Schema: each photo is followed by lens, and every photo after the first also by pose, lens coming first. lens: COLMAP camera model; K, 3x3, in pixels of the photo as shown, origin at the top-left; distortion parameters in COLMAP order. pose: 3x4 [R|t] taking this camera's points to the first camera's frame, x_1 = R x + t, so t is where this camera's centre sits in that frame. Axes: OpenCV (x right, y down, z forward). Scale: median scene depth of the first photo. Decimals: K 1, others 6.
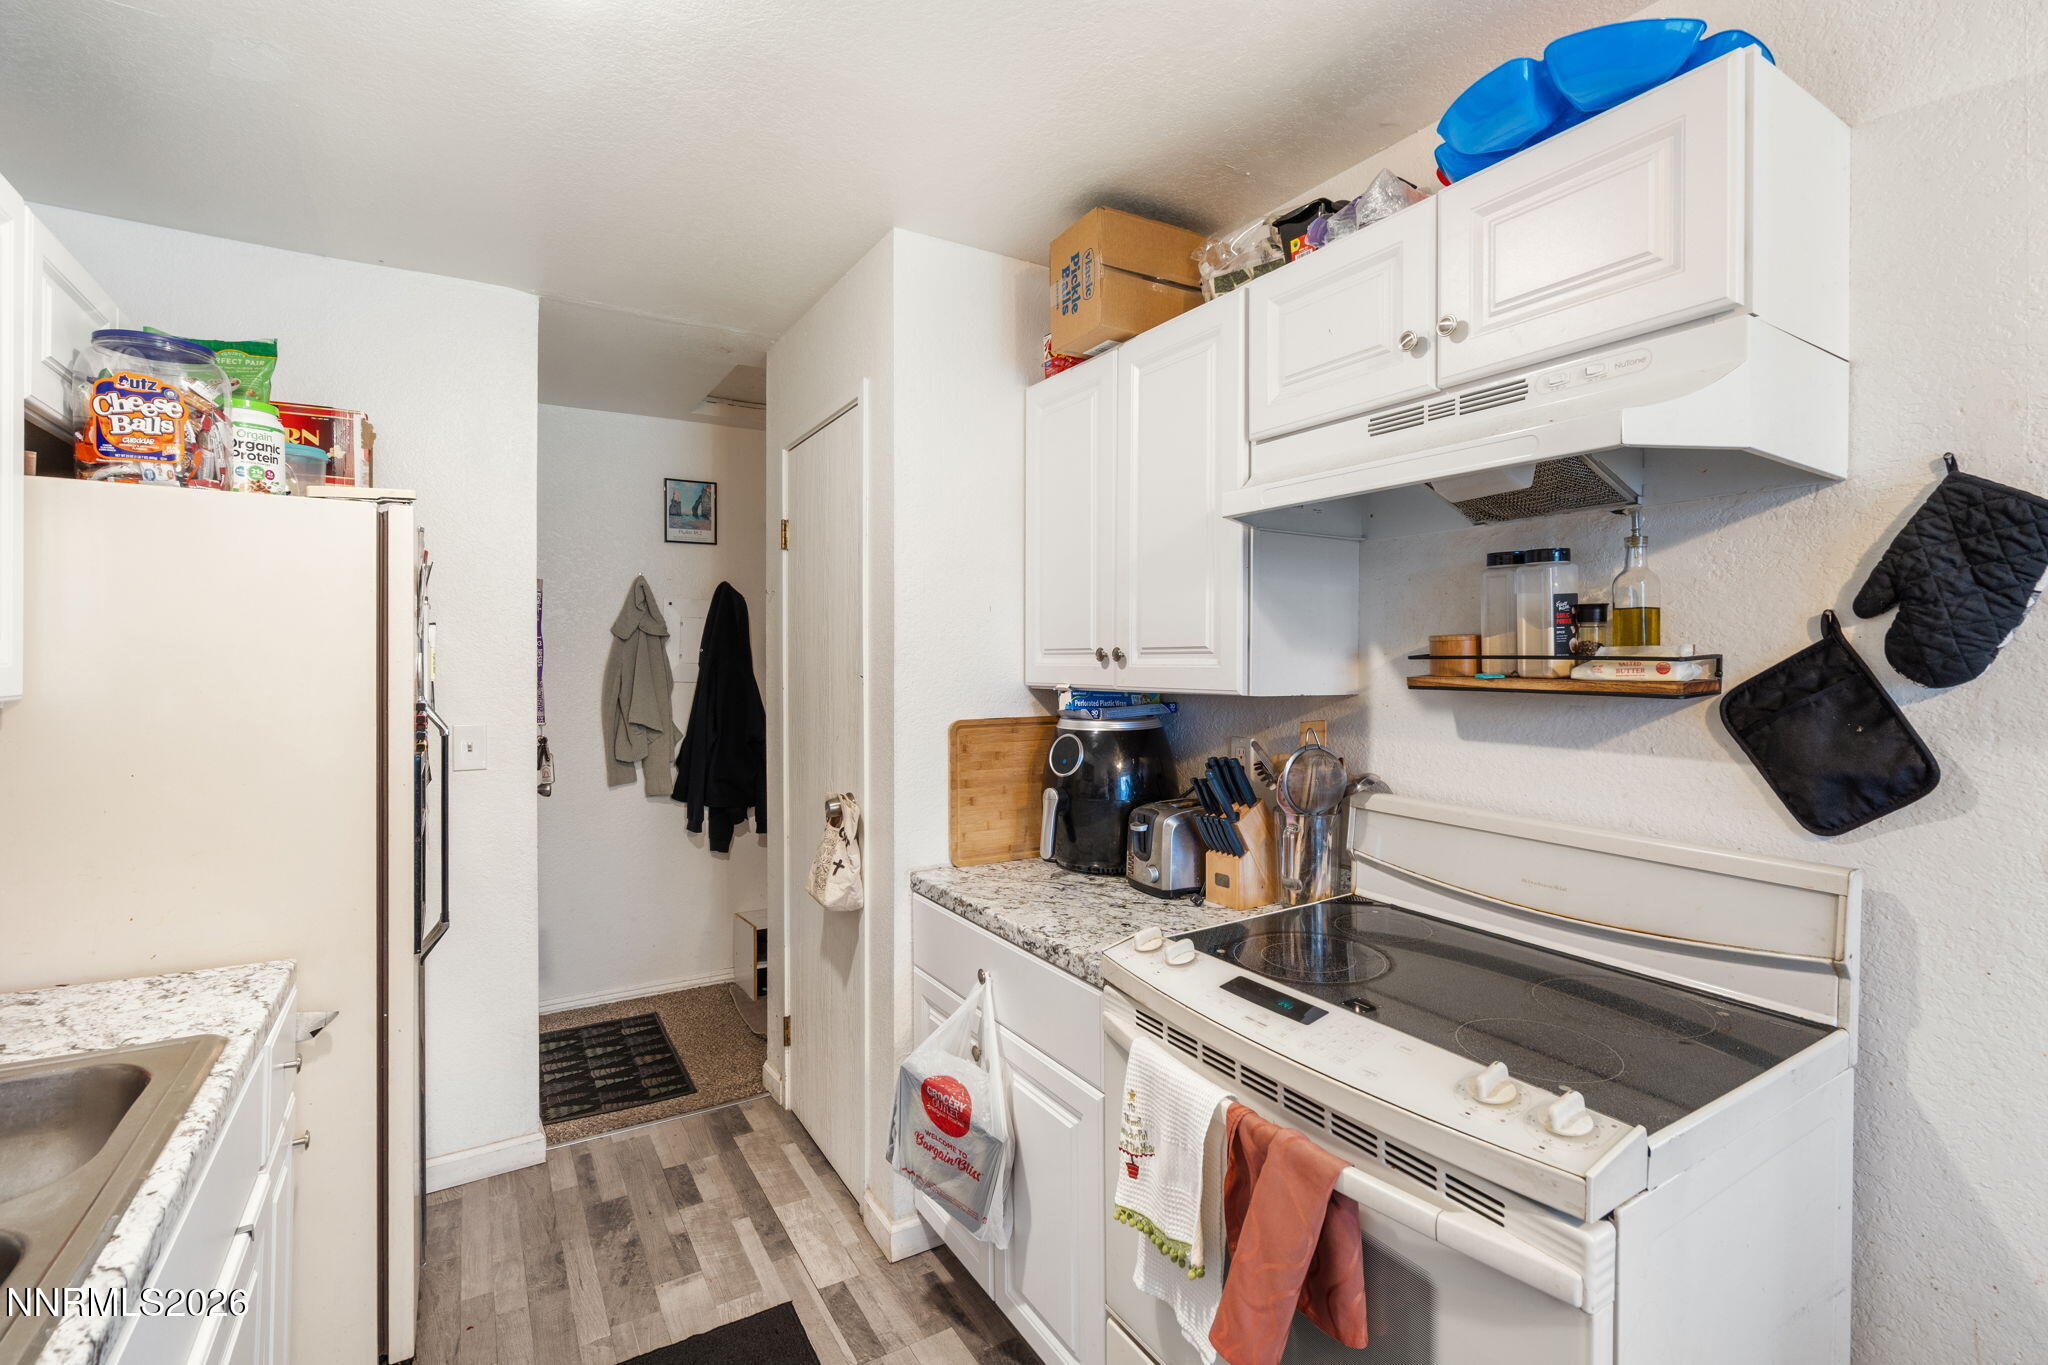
lens RADIAL K [[925.8, 0, 1020.4], [0, 925.8, 666.5], [0, 0, 1]] dist [-0.004882, 0.001653]
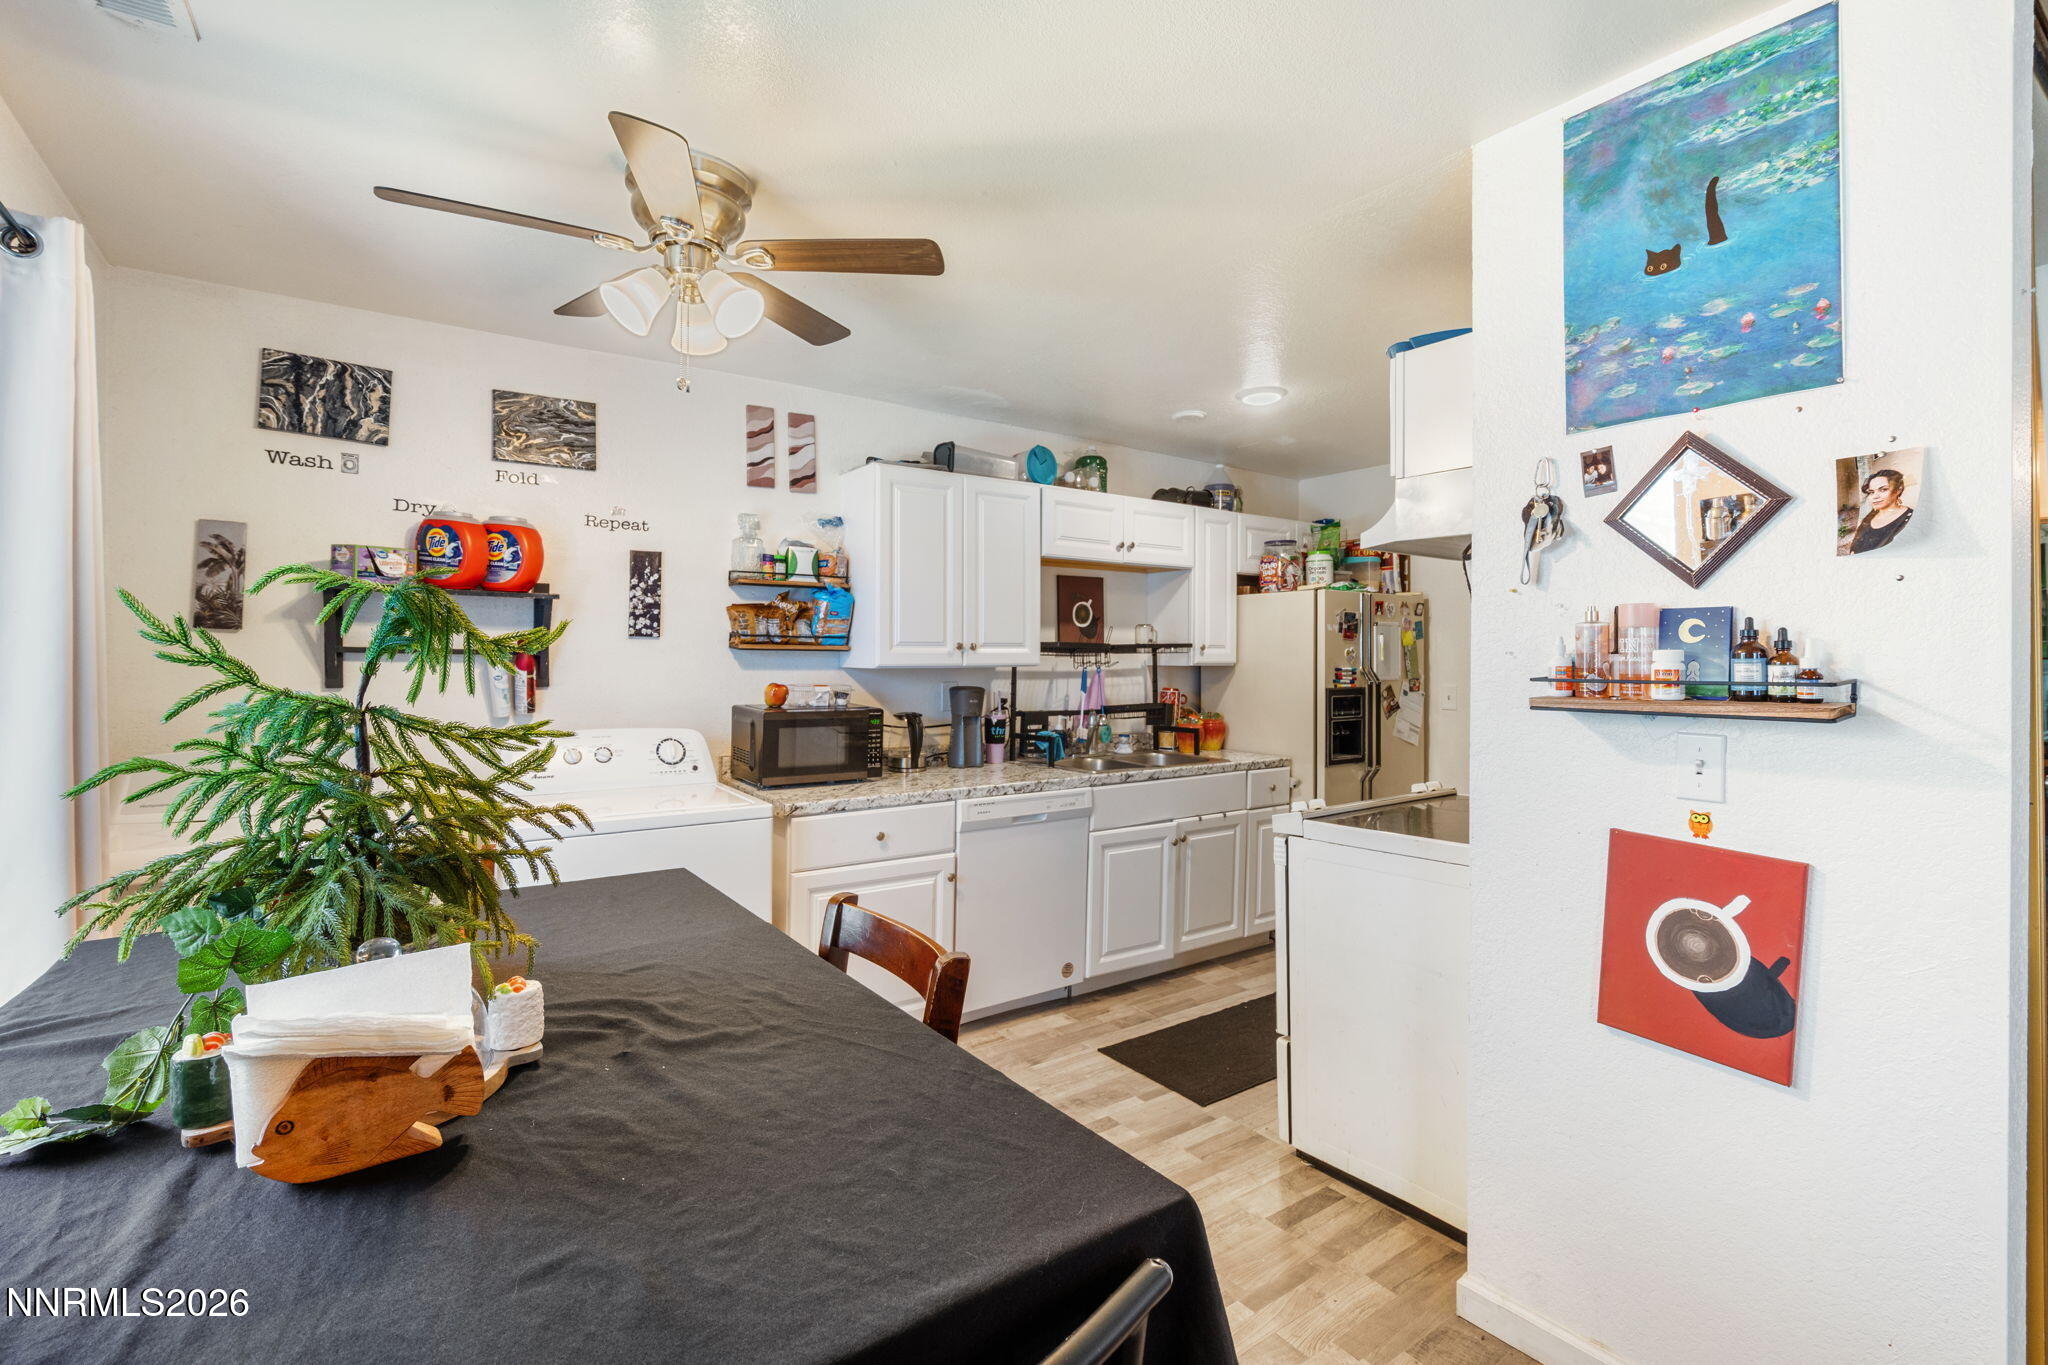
lens RADIAL K [[925.8, 0, 1006.3], [0, 925.8, 649.6], [0, 0, 1]] dist [-0.004882, 0.001653]
pose [[0.060717, -0.017195, -0.998007, 1.706050], [-0.006065, 0.999827, -0.017596, 0.038370], [0.998137, 0.007121, 0.060603, -0.022644]]
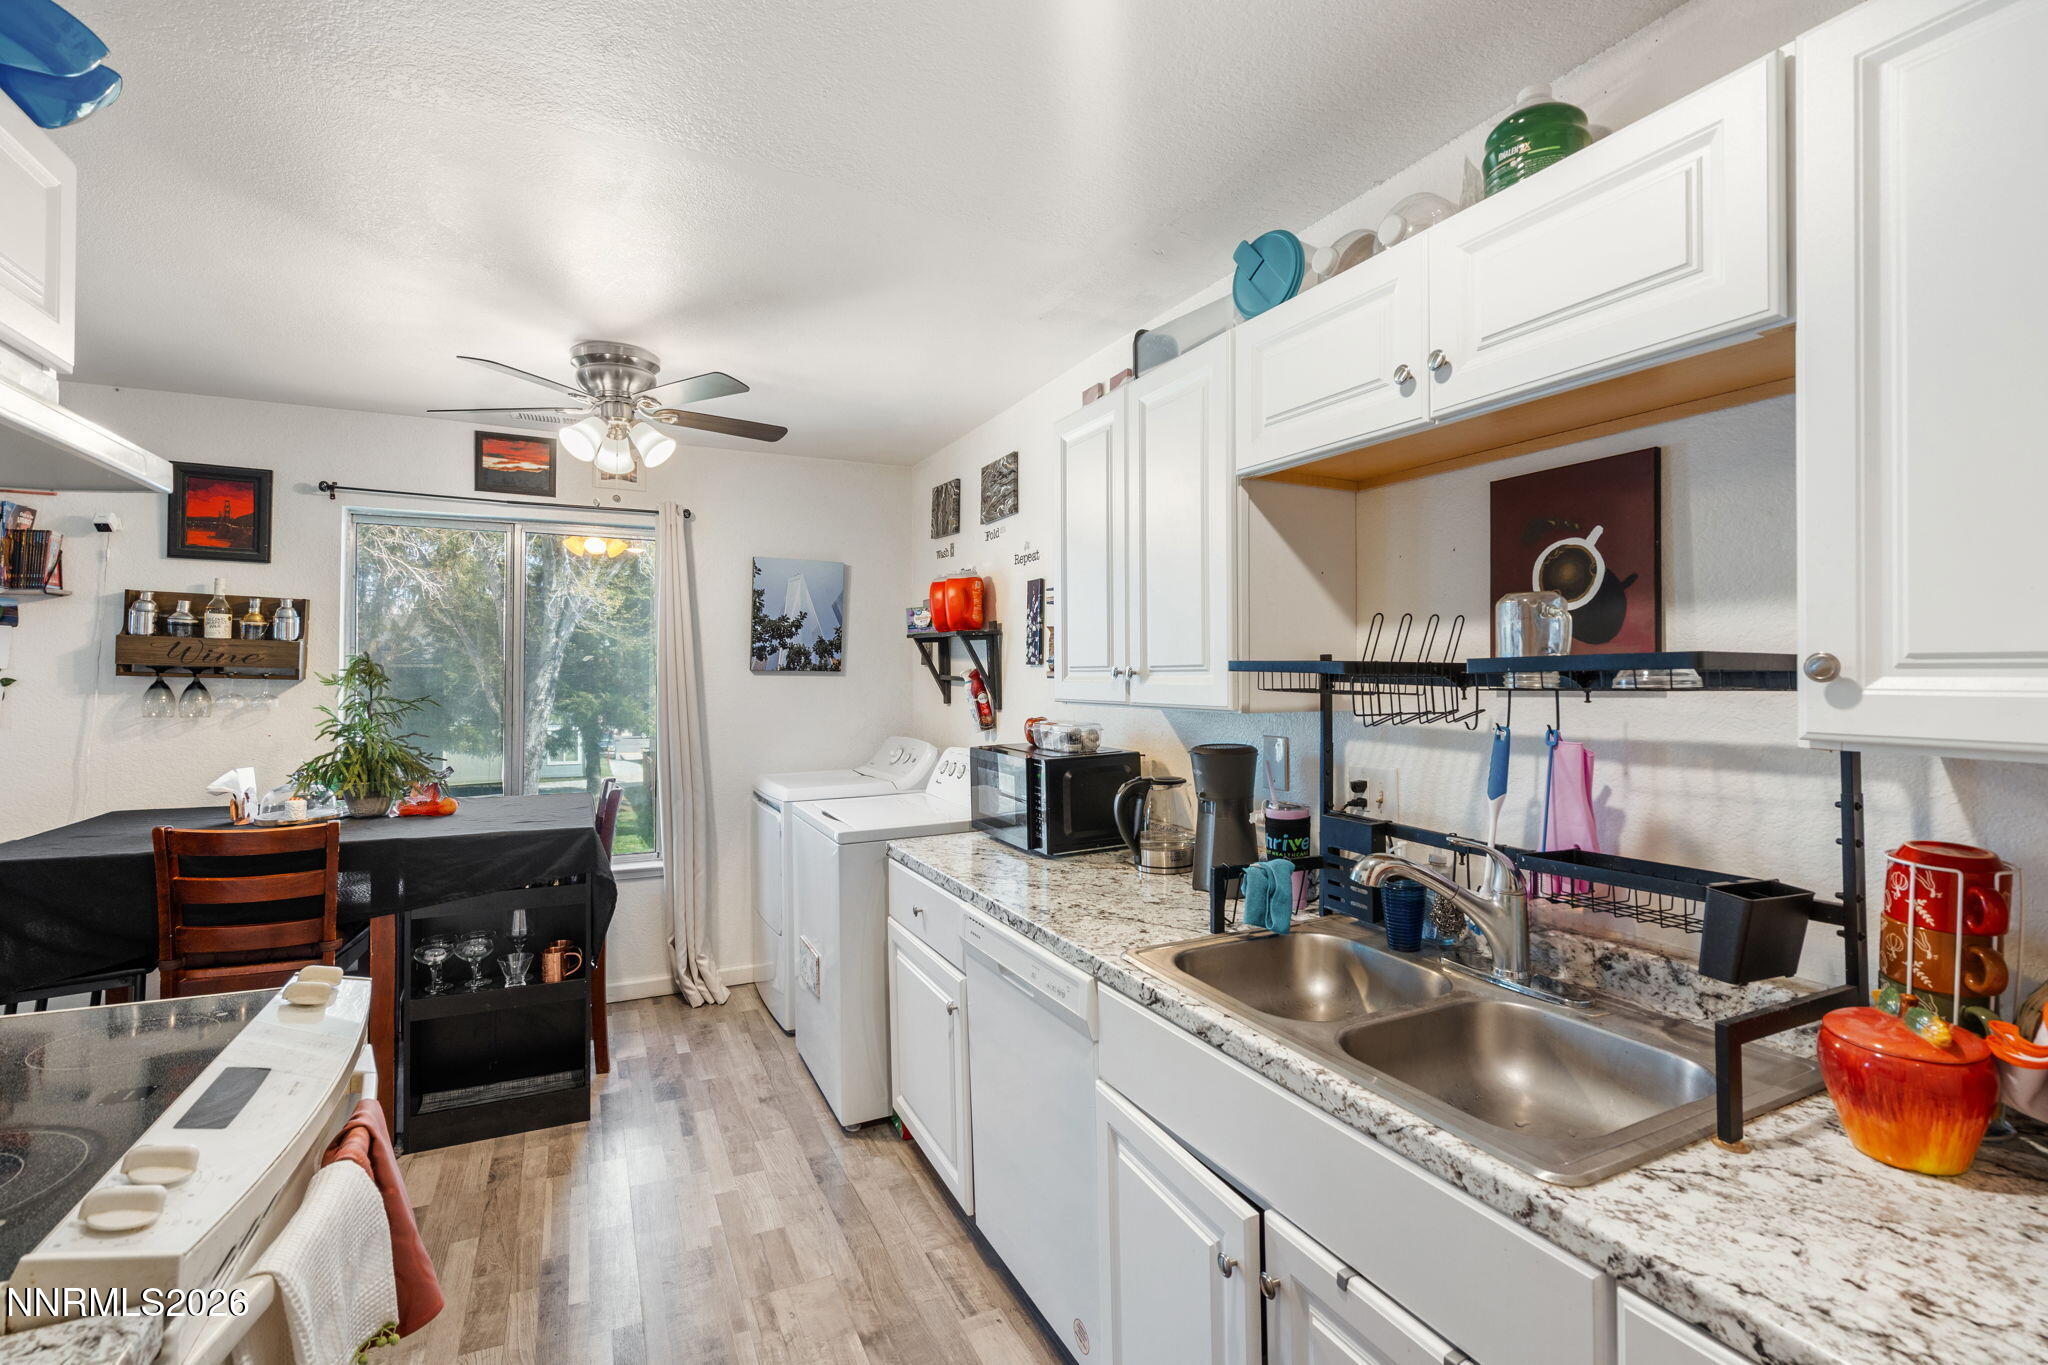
lens RADIAL K [[925.8, 0, 1031.0], [0, 925.8, 666.9], [0, 0, 1]] dist [-0.004882, 0.001653]
pose [[-0.995221, -0.008742, 0.097259, -0.358140], [-0.008797, 0.999961, -0.000135, -0.010164], [-0.097254, -0.000990, -0.995259, 1.236189]]
